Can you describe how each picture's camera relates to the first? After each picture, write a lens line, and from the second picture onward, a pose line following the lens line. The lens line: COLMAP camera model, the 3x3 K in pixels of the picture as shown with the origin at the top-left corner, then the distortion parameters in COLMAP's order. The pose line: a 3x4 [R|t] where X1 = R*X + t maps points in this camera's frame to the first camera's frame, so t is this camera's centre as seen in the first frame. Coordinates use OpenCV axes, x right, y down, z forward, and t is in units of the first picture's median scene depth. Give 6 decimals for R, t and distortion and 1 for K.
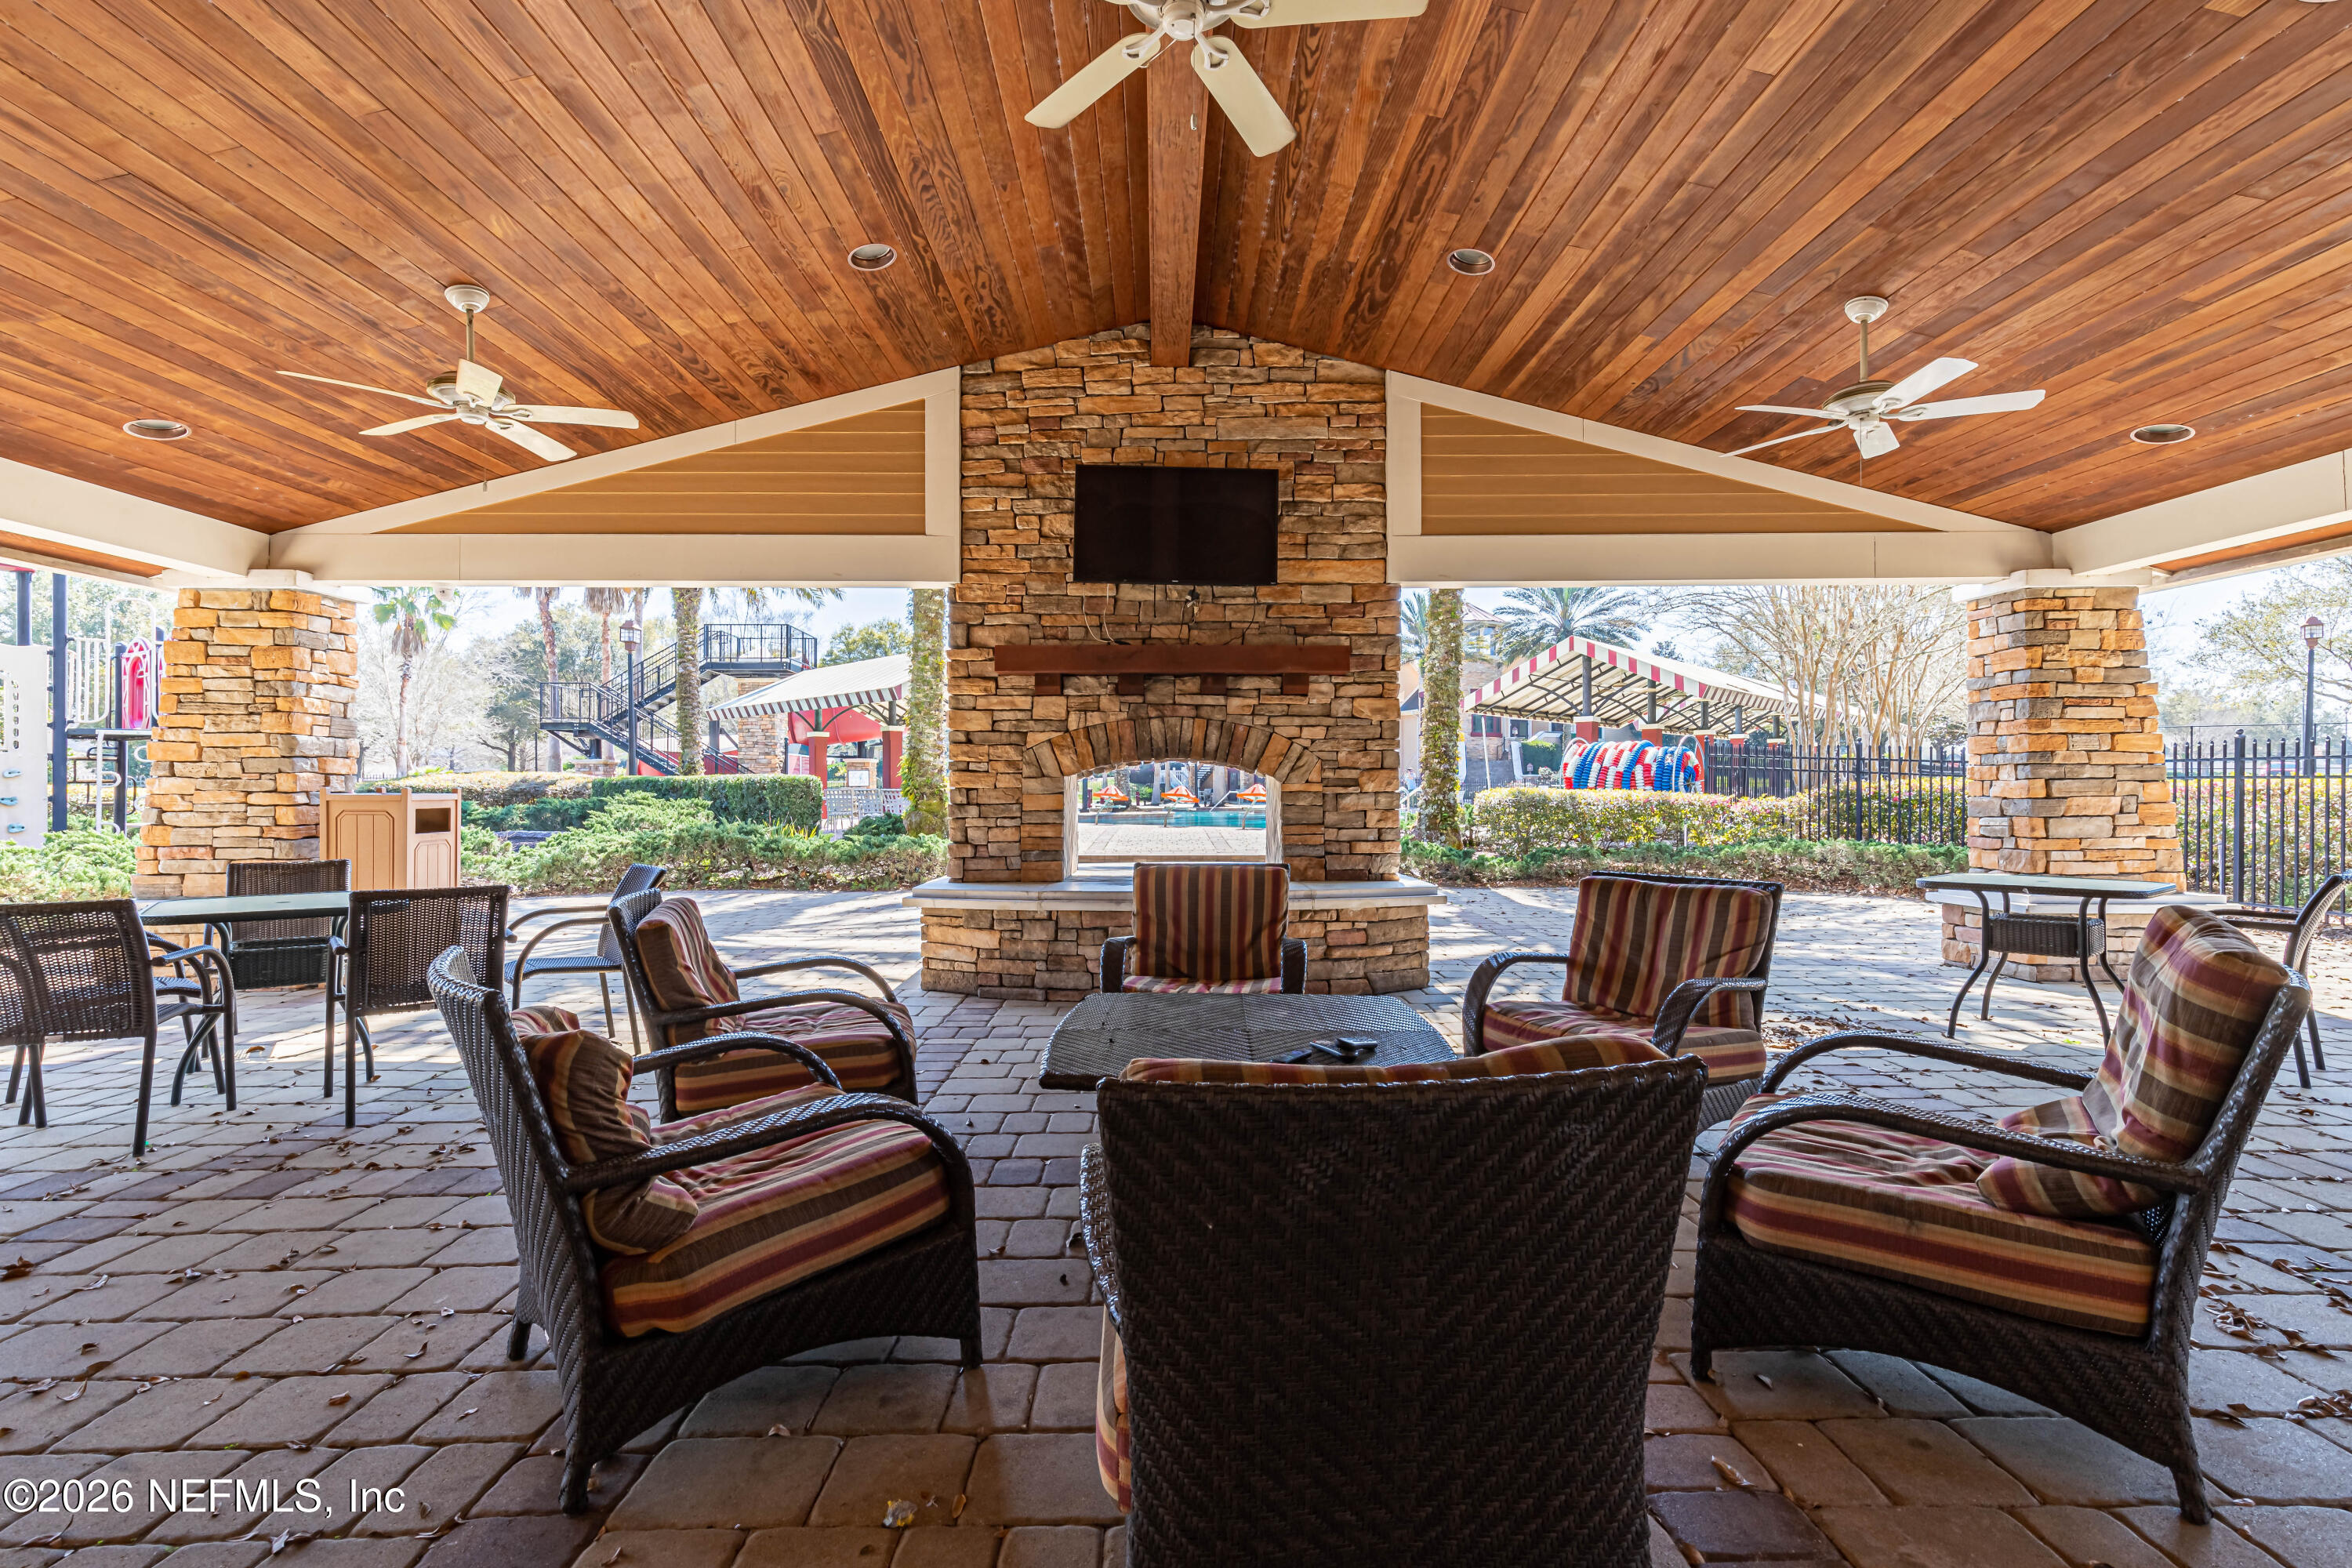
lens RADIAL K [[1070.7, 0, 1184.0], [0, 1070.7, 786.8], [0, 0, 1]] dist [0.005583, -0.000427]
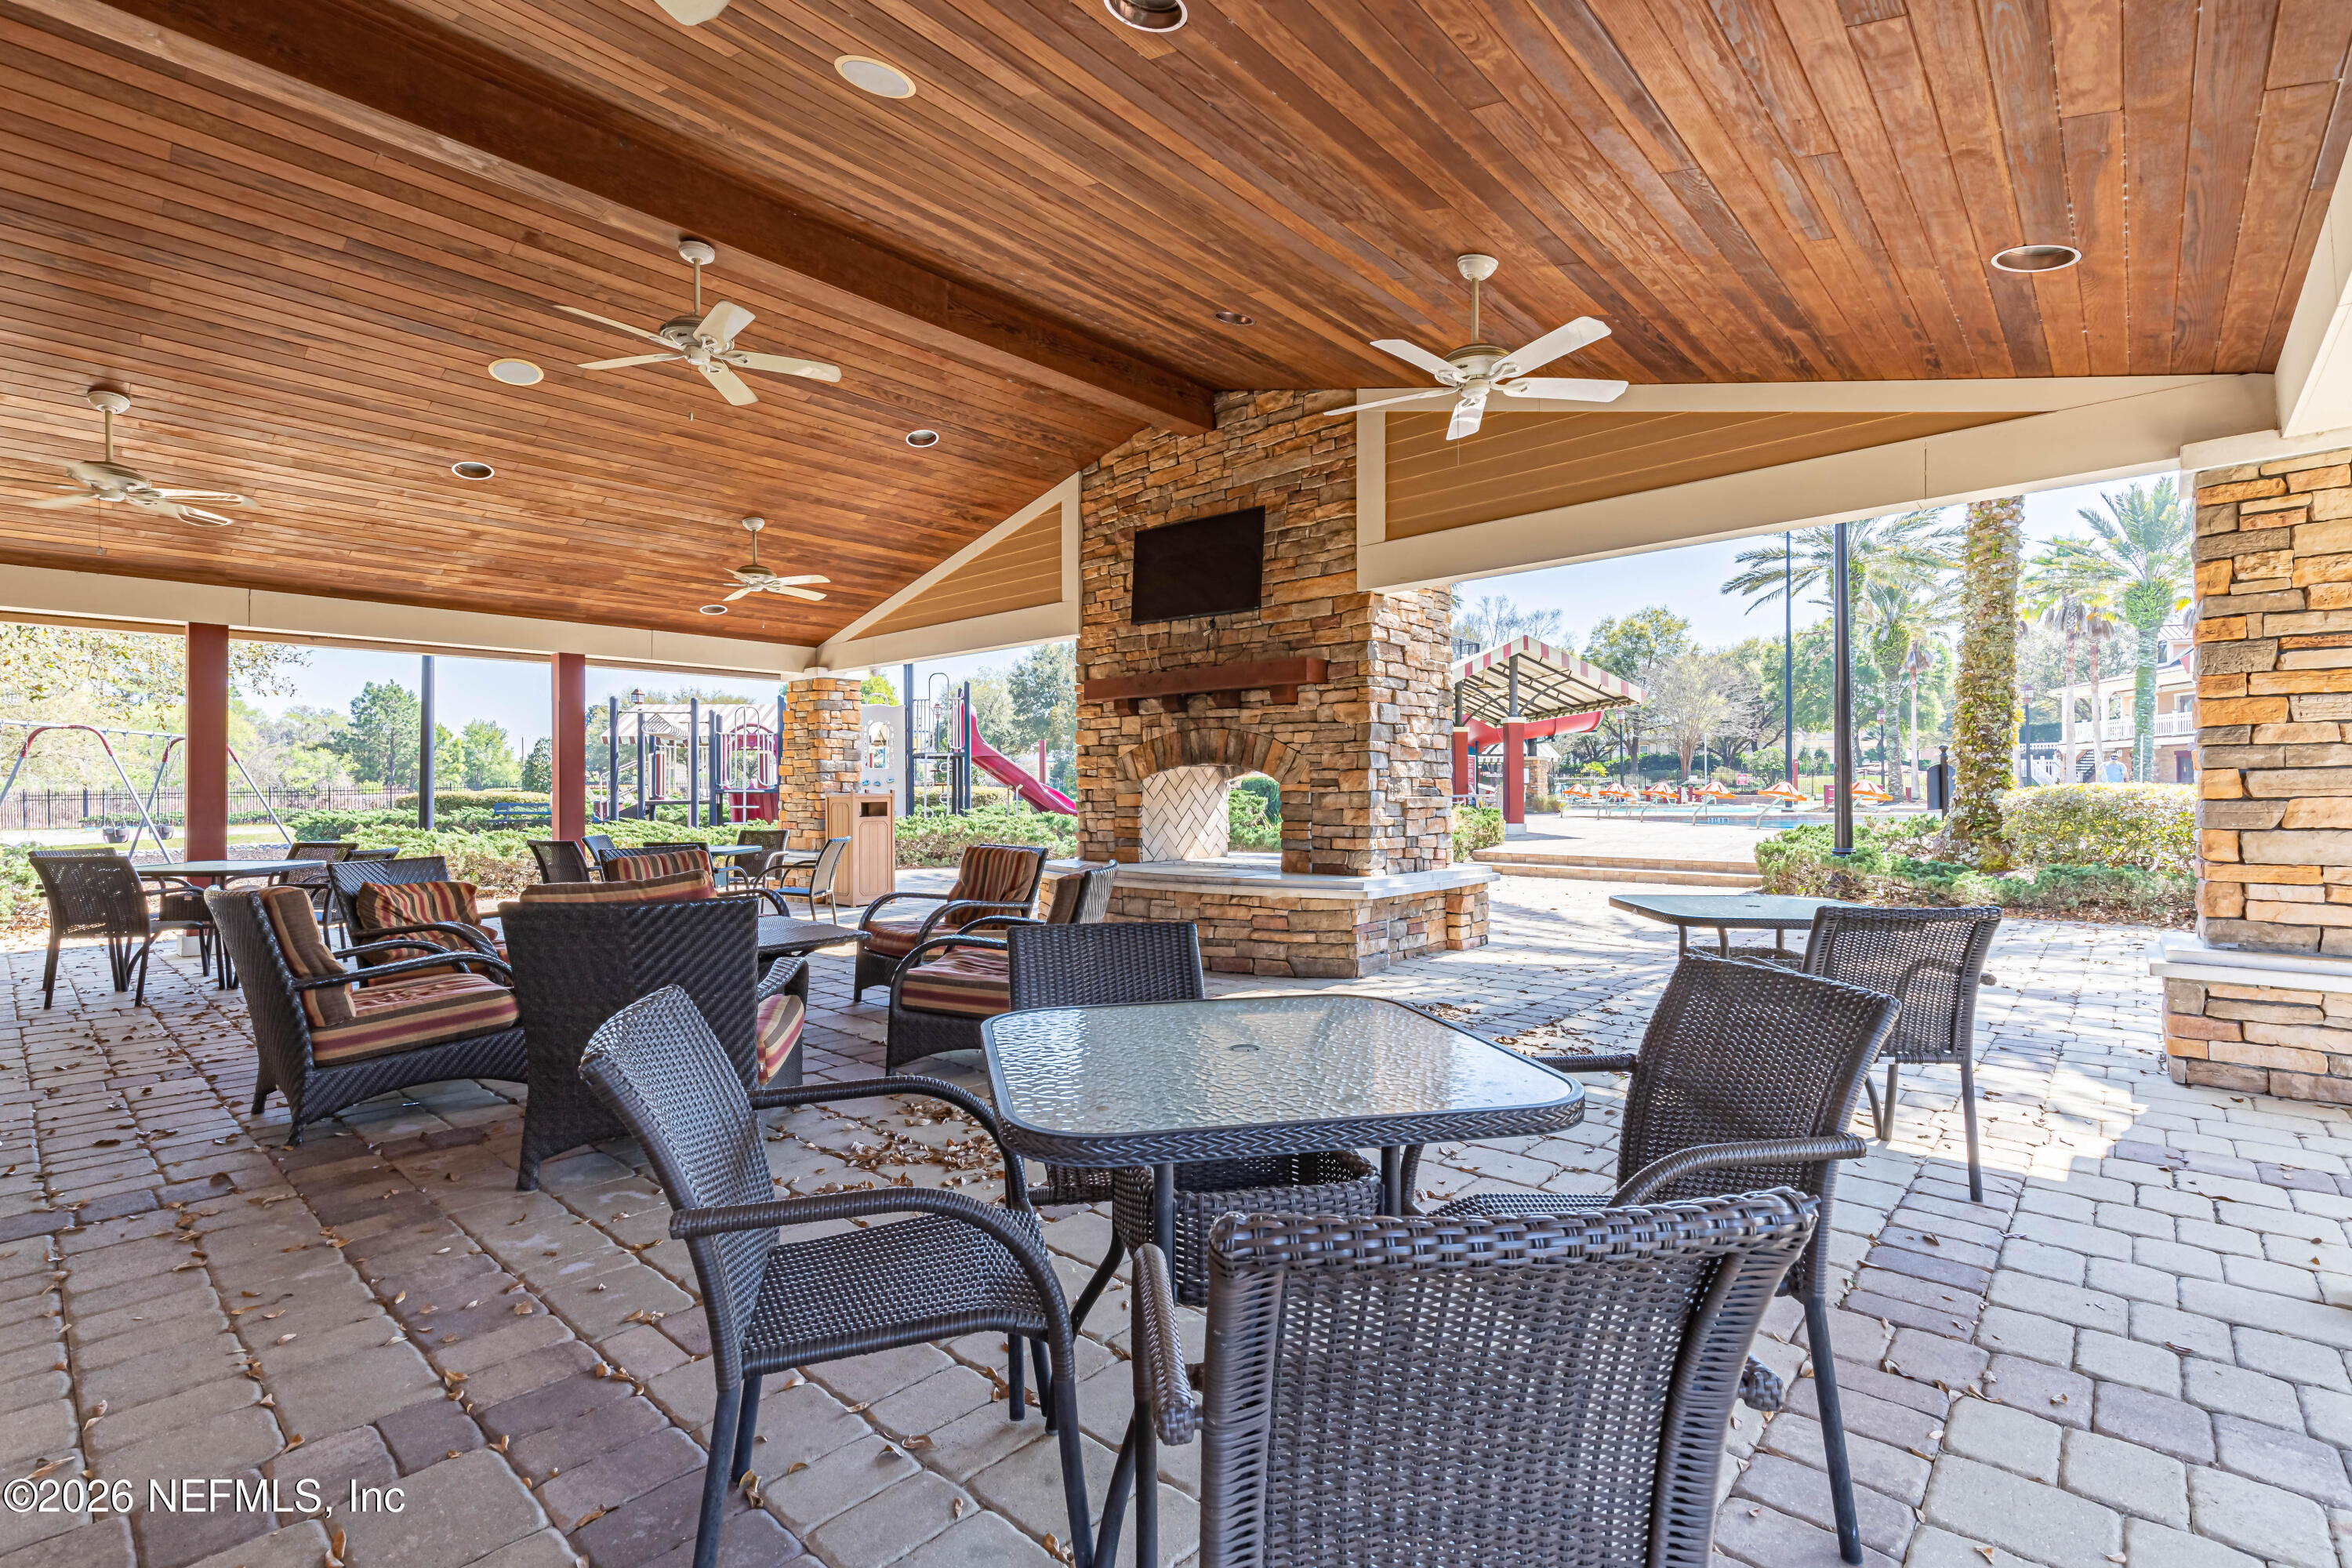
lens RADIAL K [[1070.7, 0, 1181.8], [0, 1070.7, 785.8], [0, 0, 1]] dist [0.005583, -0.000427]
pose [[0.728356, -0.004979, -0.685180, 0.783799], [0.007489, 0.999972, 0.000695, -0.002714], [0.685158, -0.005637, 0.728373, 0.117085]]
